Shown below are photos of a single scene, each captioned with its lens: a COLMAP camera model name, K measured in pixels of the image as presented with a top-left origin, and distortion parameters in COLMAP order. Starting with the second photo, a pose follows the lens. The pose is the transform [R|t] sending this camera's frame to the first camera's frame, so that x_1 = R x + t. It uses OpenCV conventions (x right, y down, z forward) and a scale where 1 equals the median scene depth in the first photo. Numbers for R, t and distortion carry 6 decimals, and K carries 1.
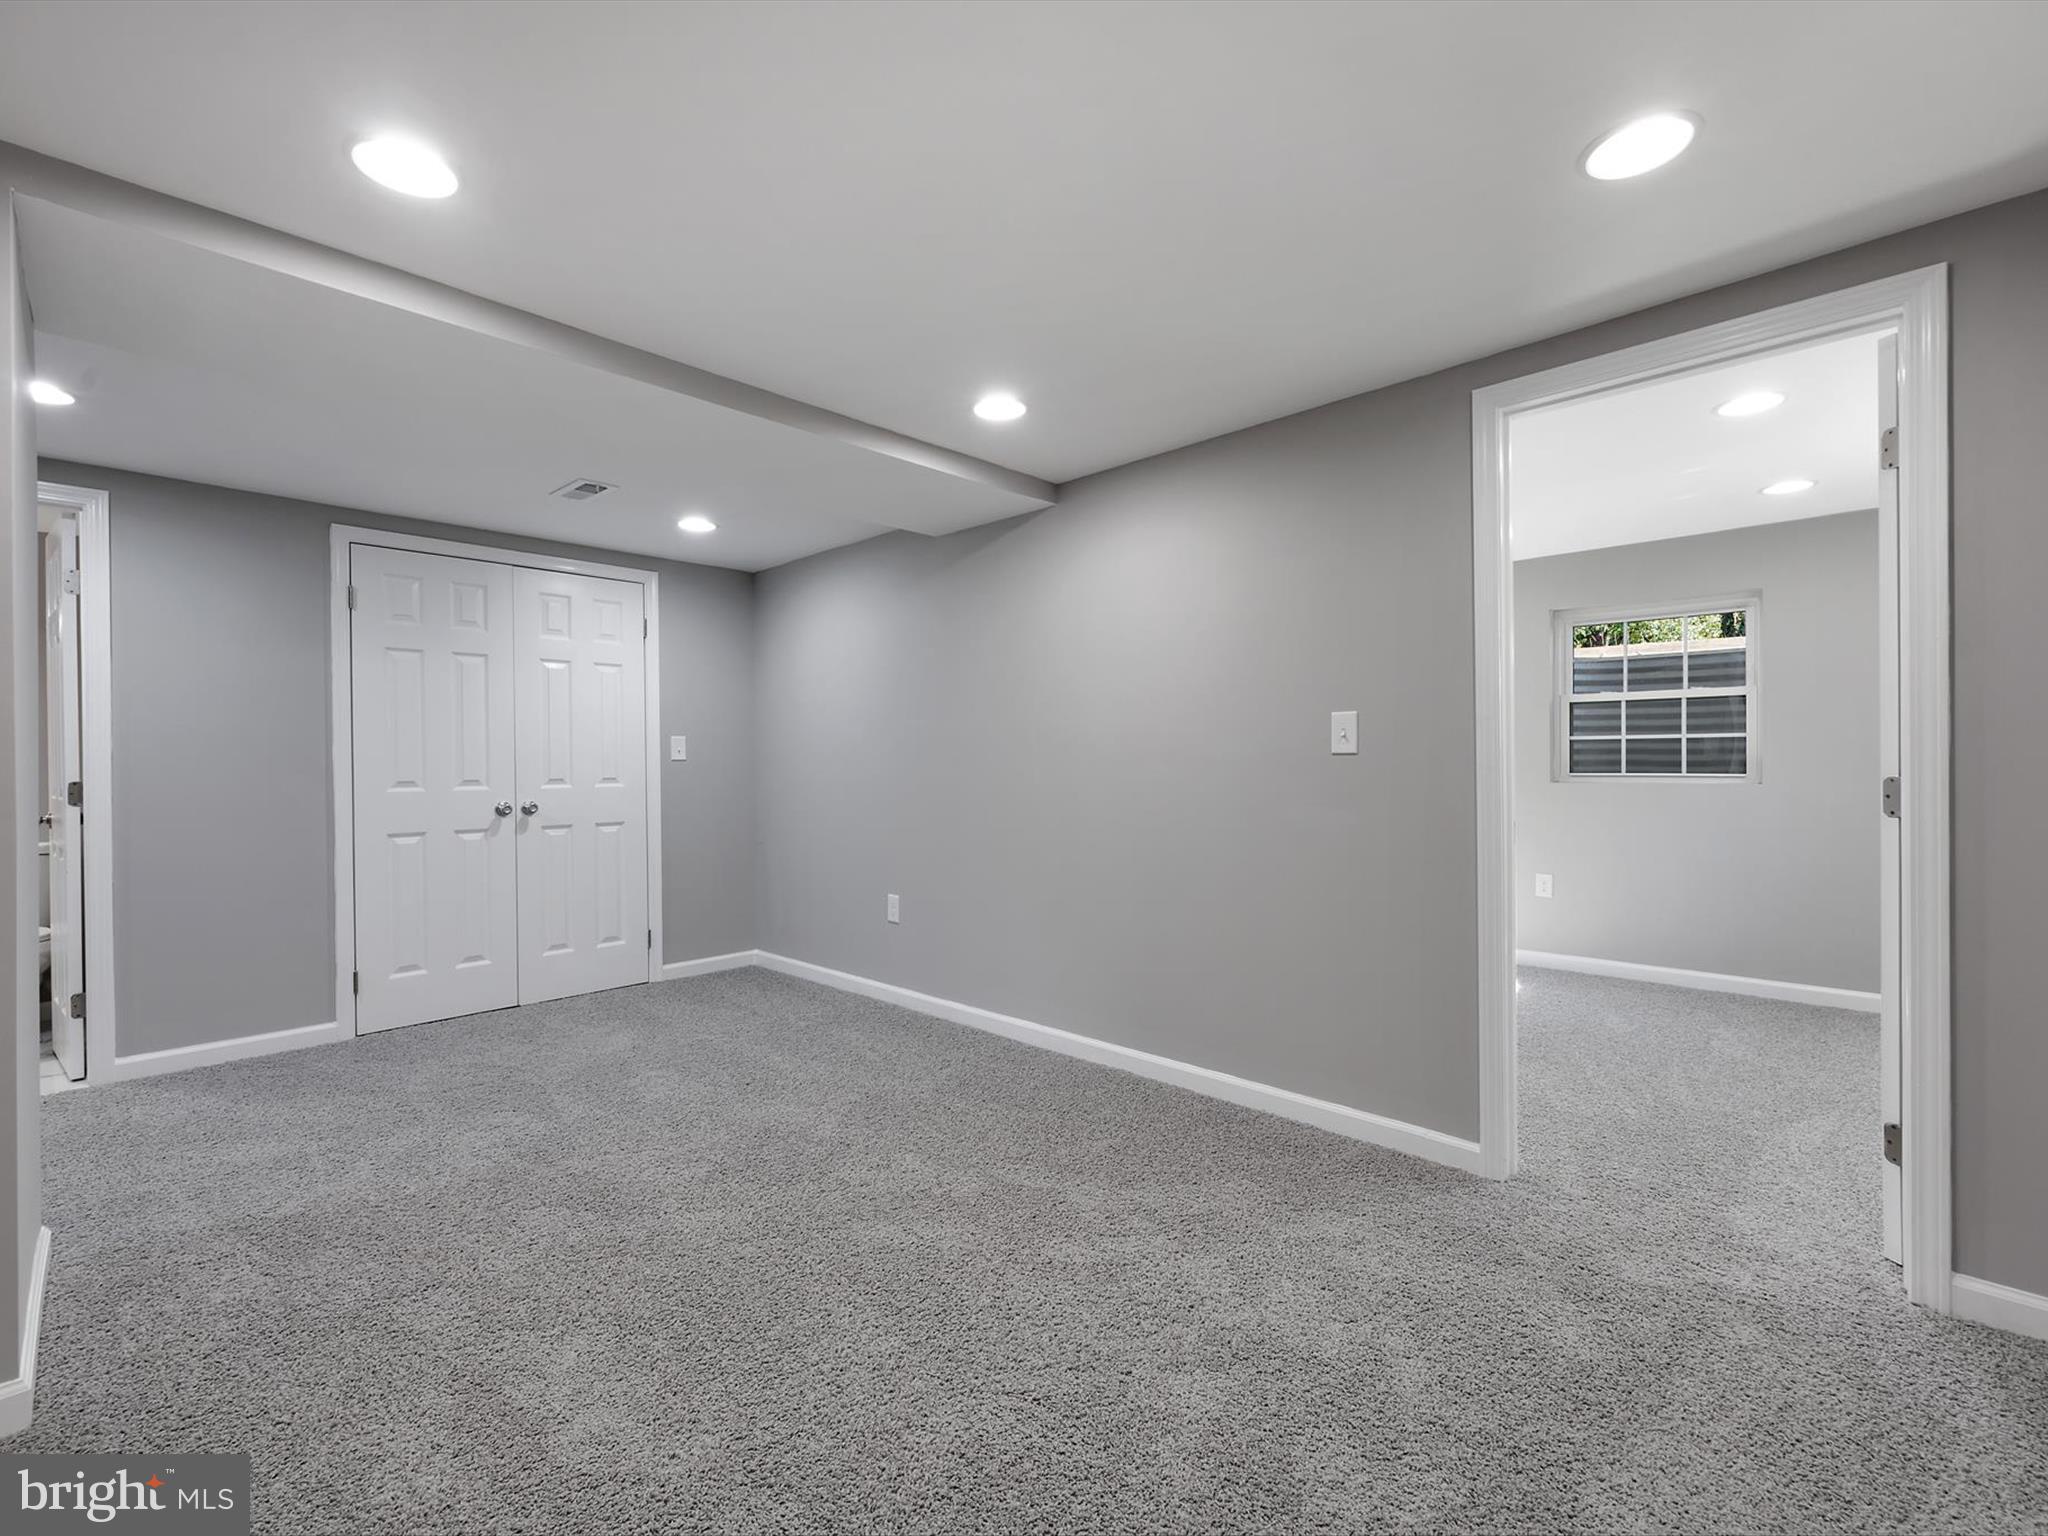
lens RADIAL K [[888.0, 0, 1056.6], [0, 888.0, 760.7], [0, 0, 1]] dist [0.000372, 0.000145]
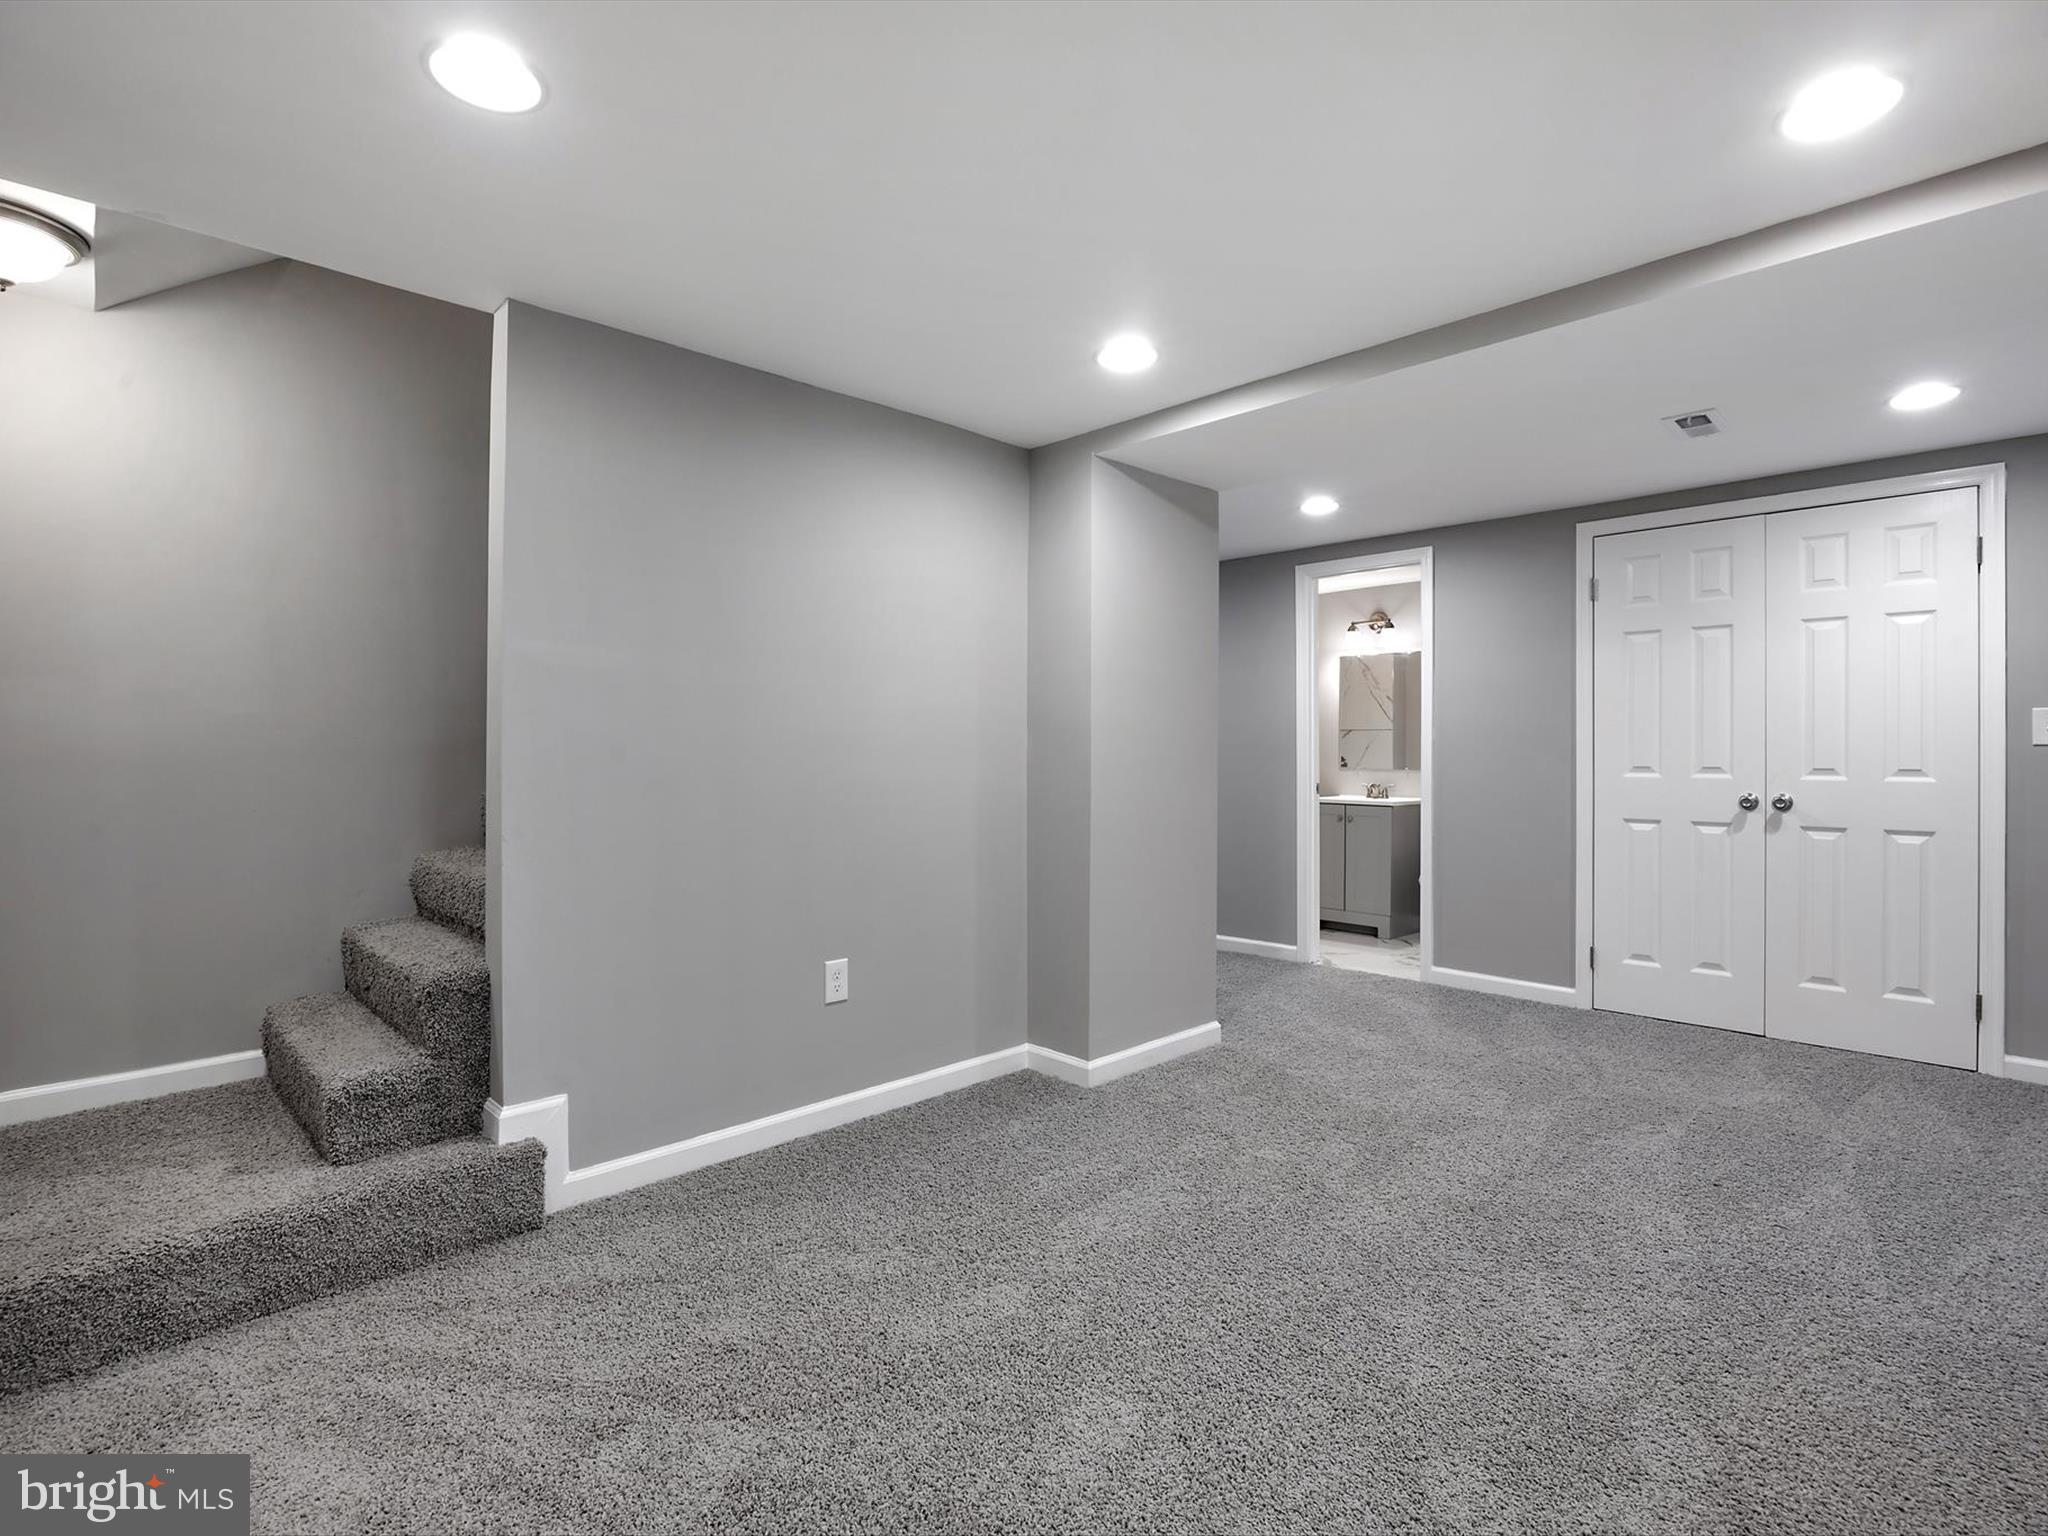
lens RADIAL K [[1024.5, 0, 1044.0], [0, 1024.5, 763.9], [0, 0, 1]] dist [-0.010834, 0.000430]
pose [[-0.031746, 0.021274, -0.999270, 0.394838], [0.001869, 0.999773, 0.021225, -0.004760], [0.999494, -0.001194, -0.031779, 0.359341]]
